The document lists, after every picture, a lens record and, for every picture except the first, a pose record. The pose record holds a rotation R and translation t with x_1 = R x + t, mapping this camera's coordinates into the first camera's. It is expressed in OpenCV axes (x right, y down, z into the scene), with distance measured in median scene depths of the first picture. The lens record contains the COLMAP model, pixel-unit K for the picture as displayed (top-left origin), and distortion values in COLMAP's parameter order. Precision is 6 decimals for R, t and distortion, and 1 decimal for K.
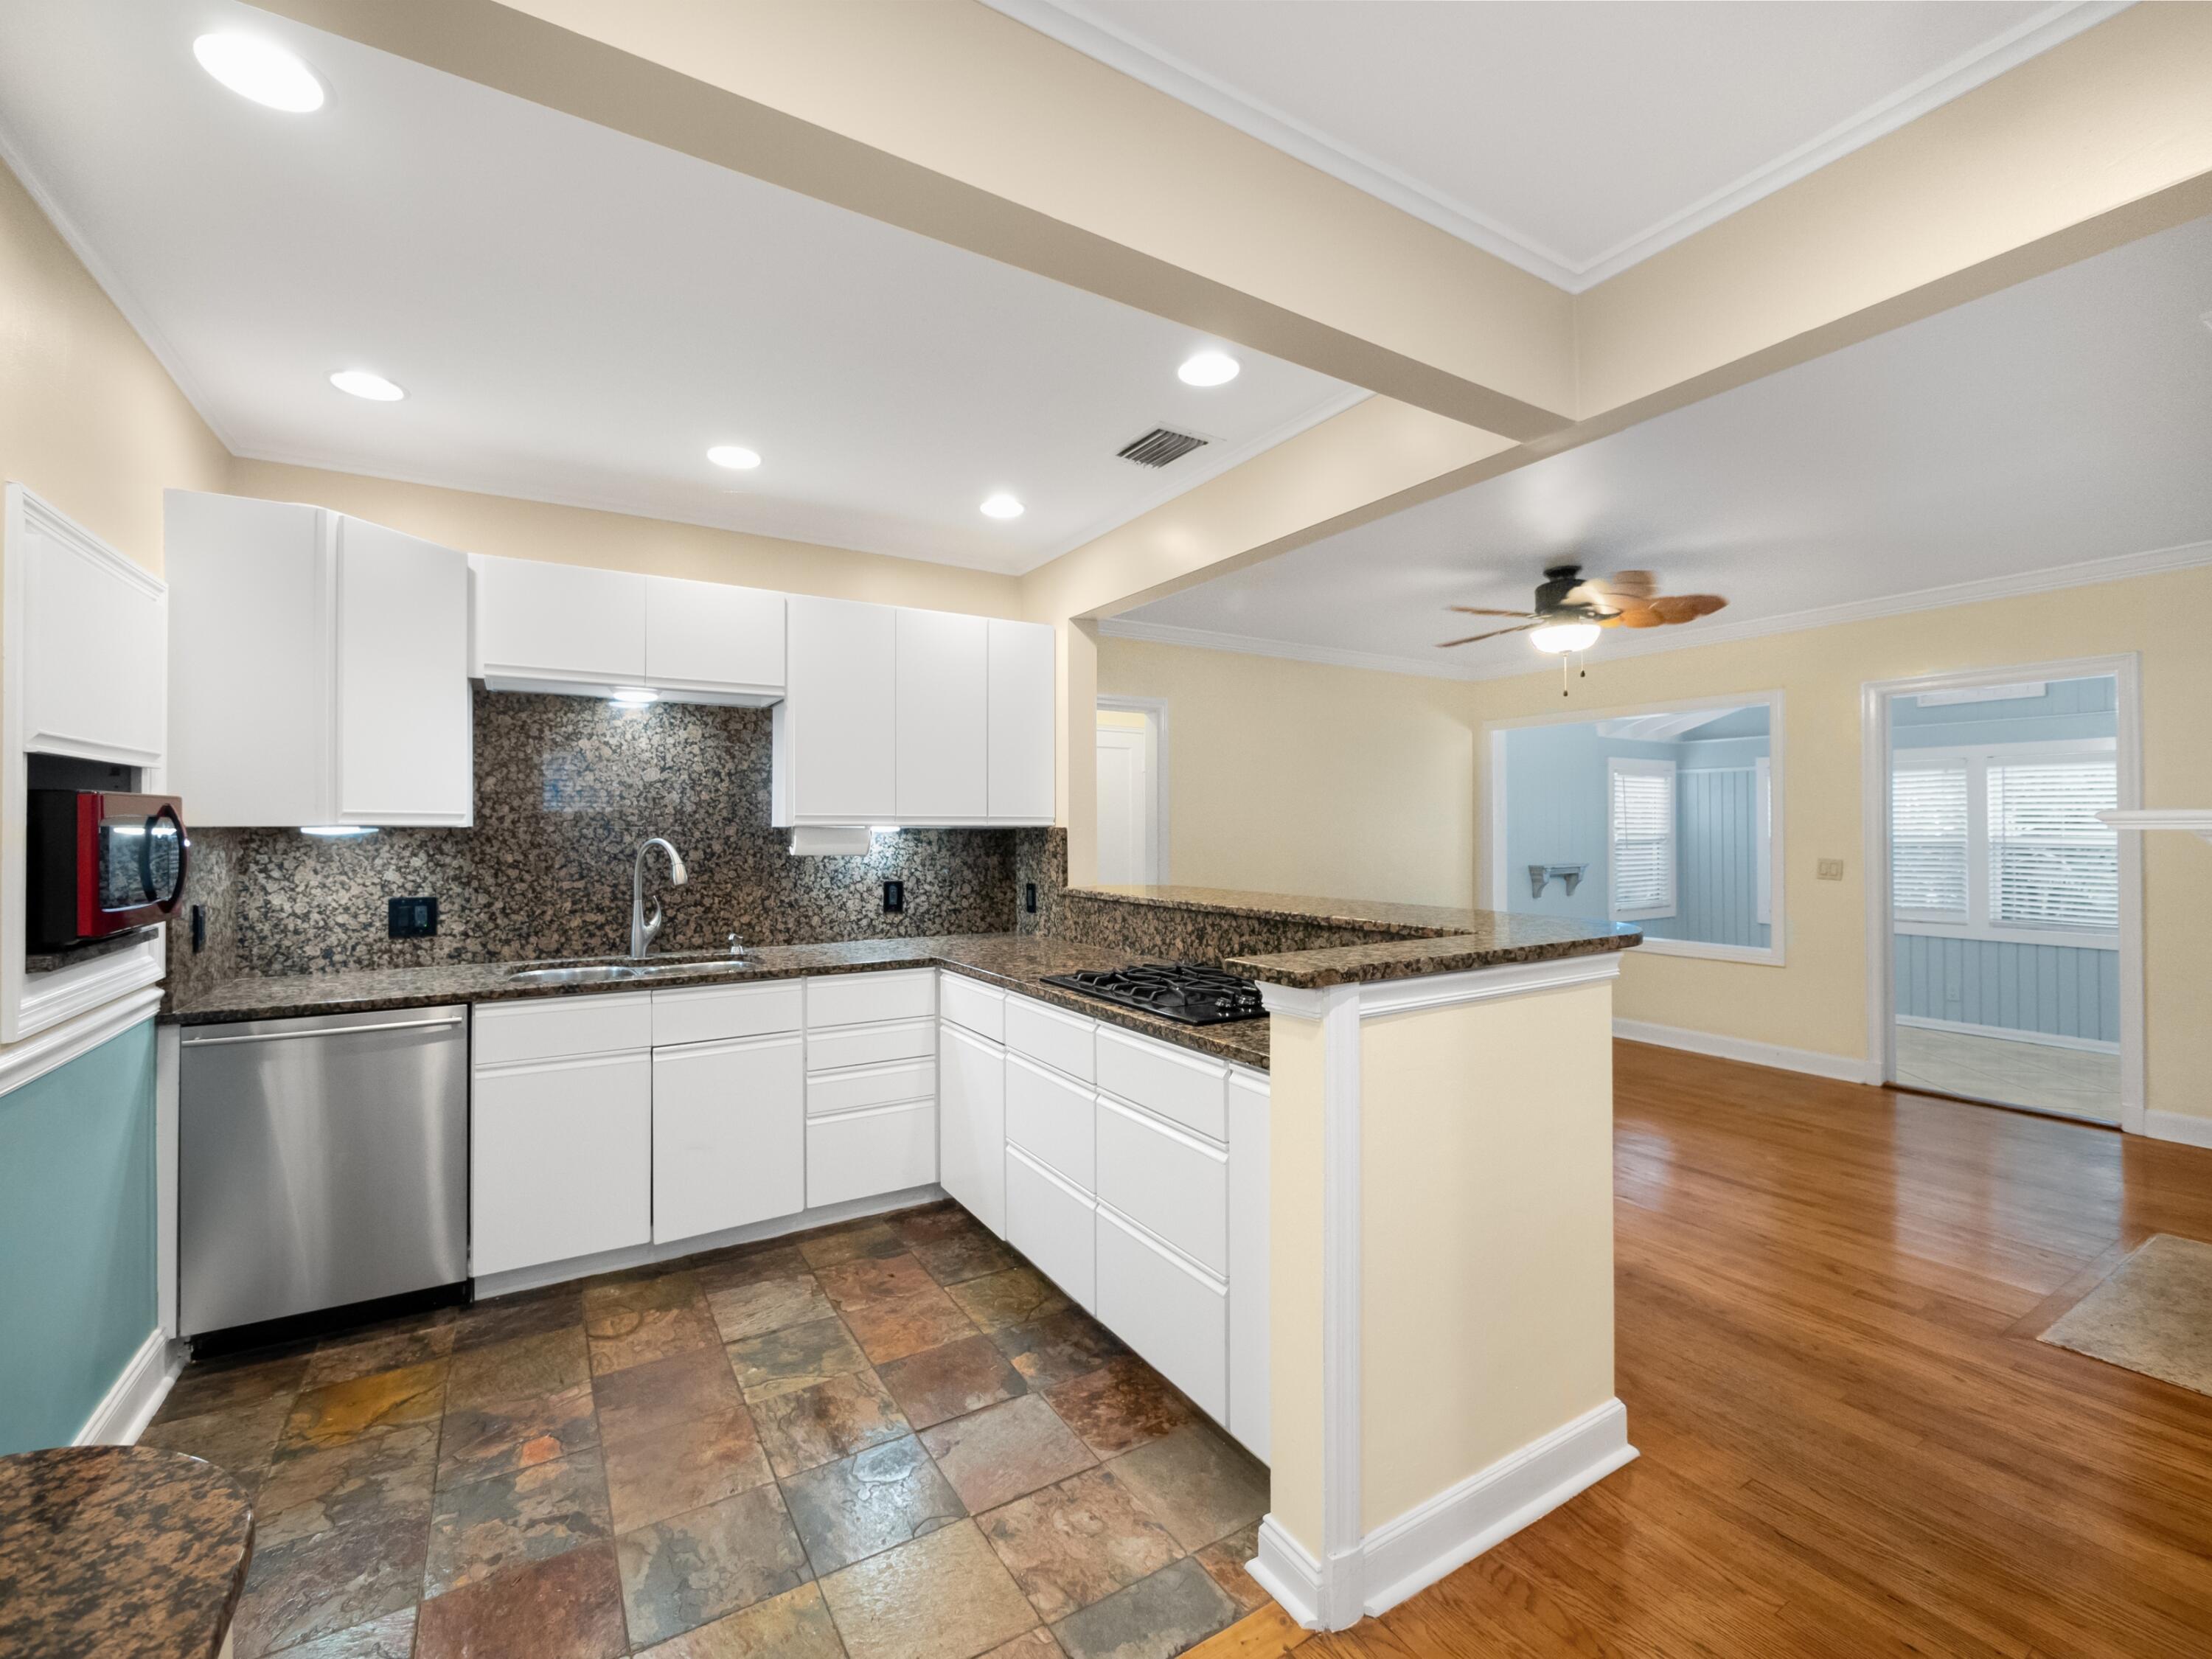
lens RADIAL K [[951.2, 0, 1105.2], [0, 951.2, 823.4], [0, 0, 1]] dist [0.001933, 0.000218]
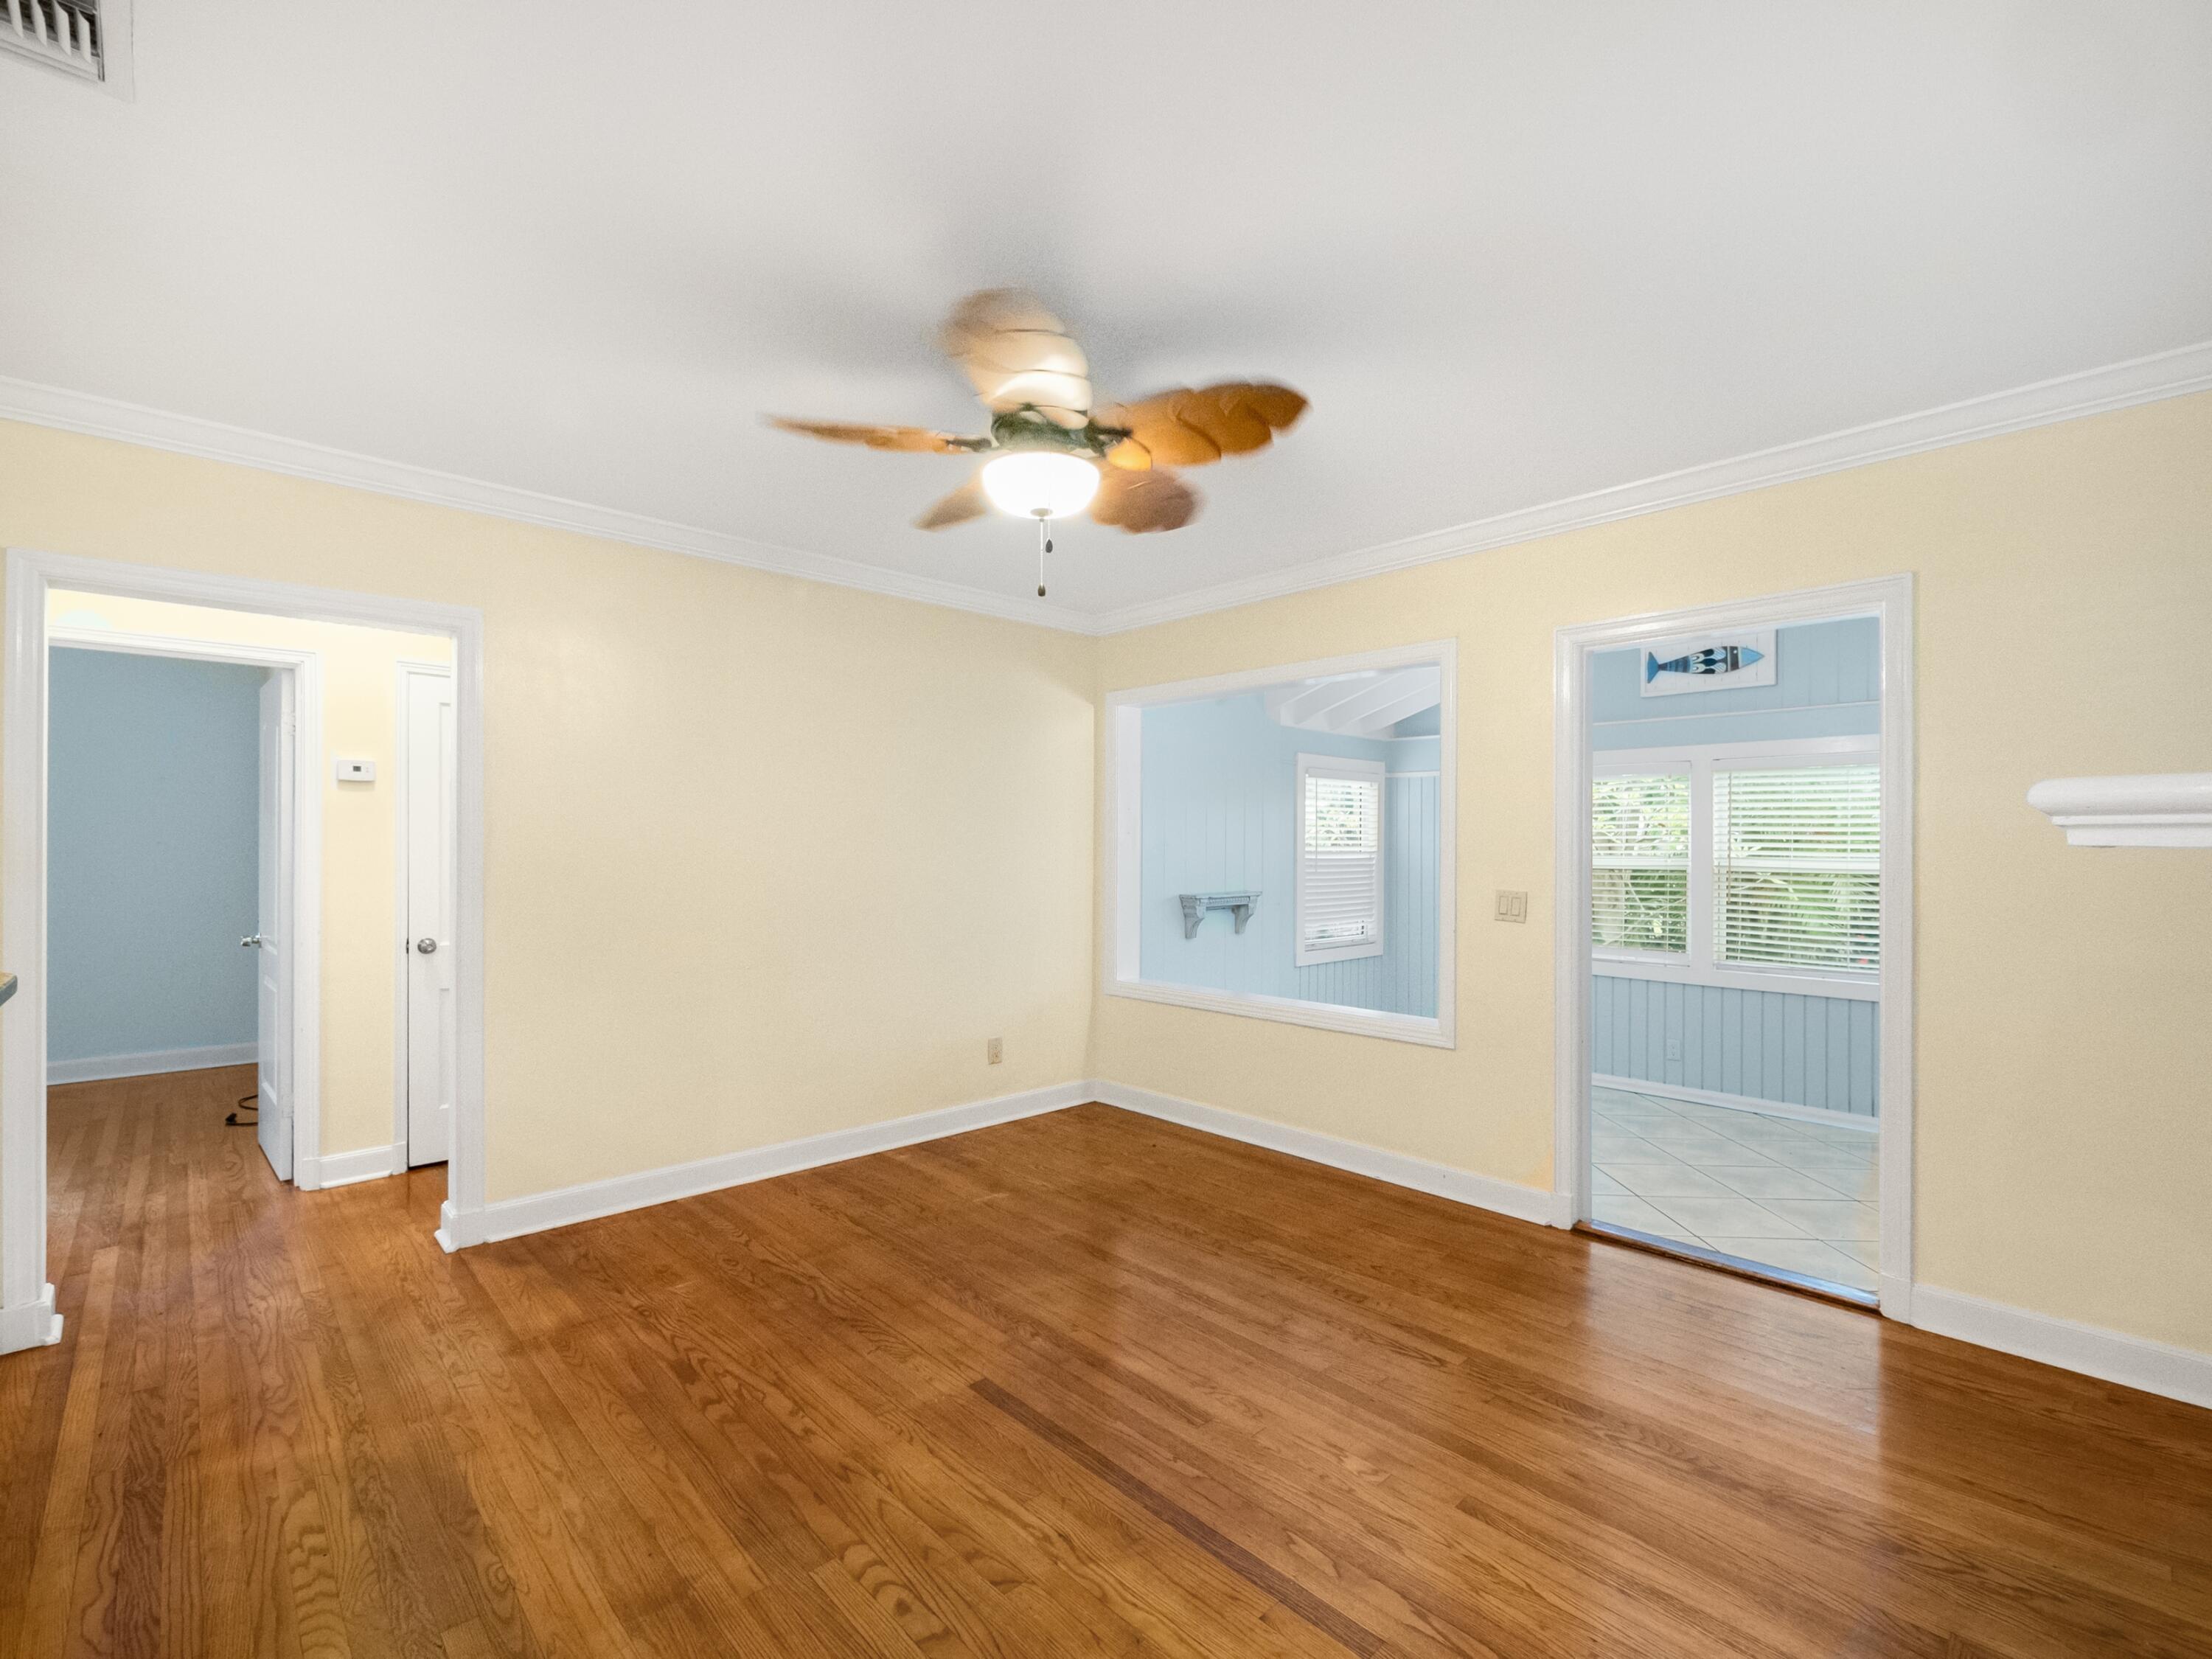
lens RADIAL K [[995.9, 0, 1118.9], [0, 995.9, 851.4], [0, 0, 1]] dist [-0.000530, -0.000016]
pose [[0.978491, 0.004144, 0.206248, 0.342158], [-0.006855, 0.999899, 0.012431, 0.002276], [-0.206176, -0.013577, 0.978421, 0.366833]]
